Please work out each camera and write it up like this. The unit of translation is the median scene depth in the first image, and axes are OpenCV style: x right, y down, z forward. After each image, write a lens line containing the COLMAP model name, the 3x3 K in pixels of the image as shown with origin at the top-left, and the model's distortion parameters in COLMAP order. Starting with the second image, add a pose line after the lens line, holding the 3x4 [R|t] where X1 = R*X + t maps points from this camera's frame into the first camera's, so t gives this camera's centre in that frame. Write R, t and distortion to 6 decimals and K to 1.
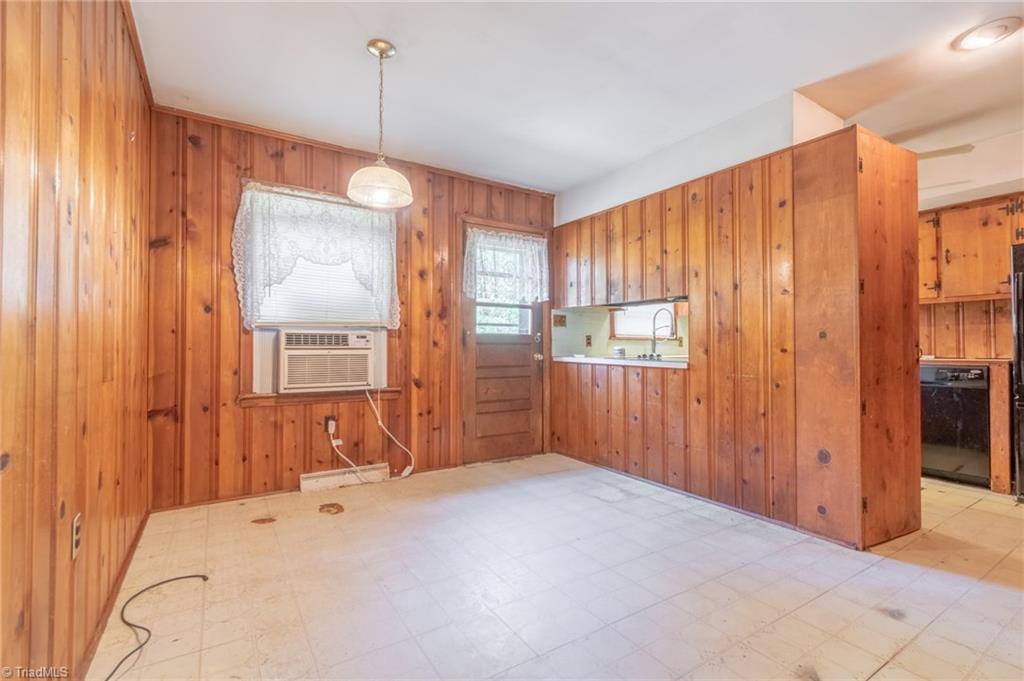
lens RADIAL K [[460.8, 0, 510.6], [0, 460.8, 340.0], [0, 0, 1]] dist [0.001226, -0.000668]
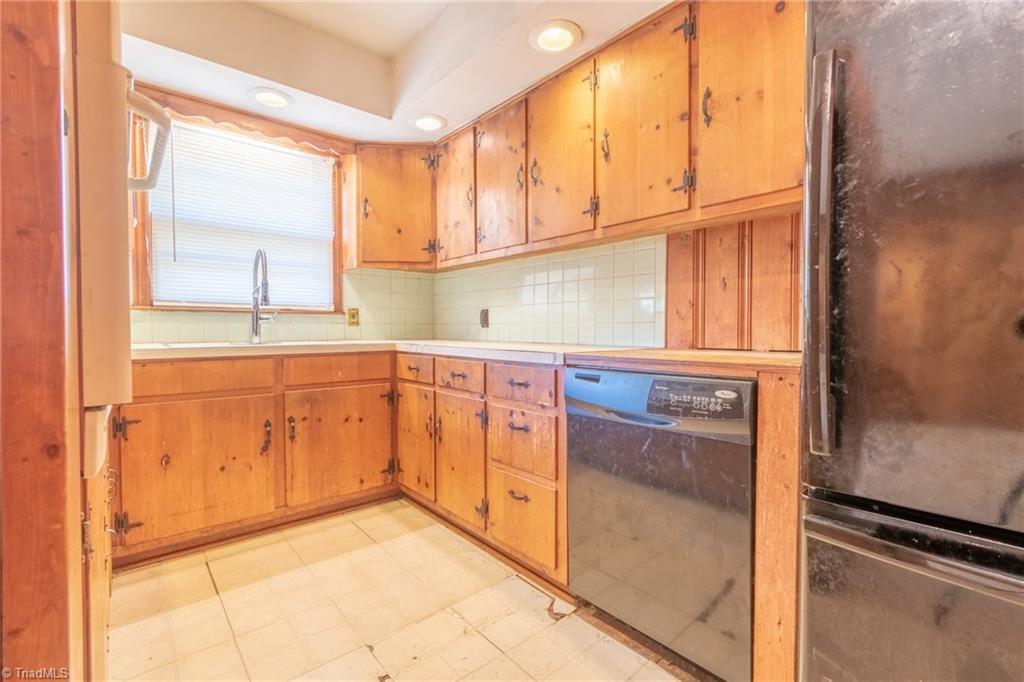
lens RADIAL K [[460.8, 0, 512.5], [0, 460.8, 339.4], [0, 0, 1]] dist [0.001226, -0.000668]
pose [[0.988897, -0.001320, 0.148599, 0.717682], [-0.004415, 0.999258, 0.038254, 0.013467], [-0.148539, -0.038486, 0.988157, 0.612227]]
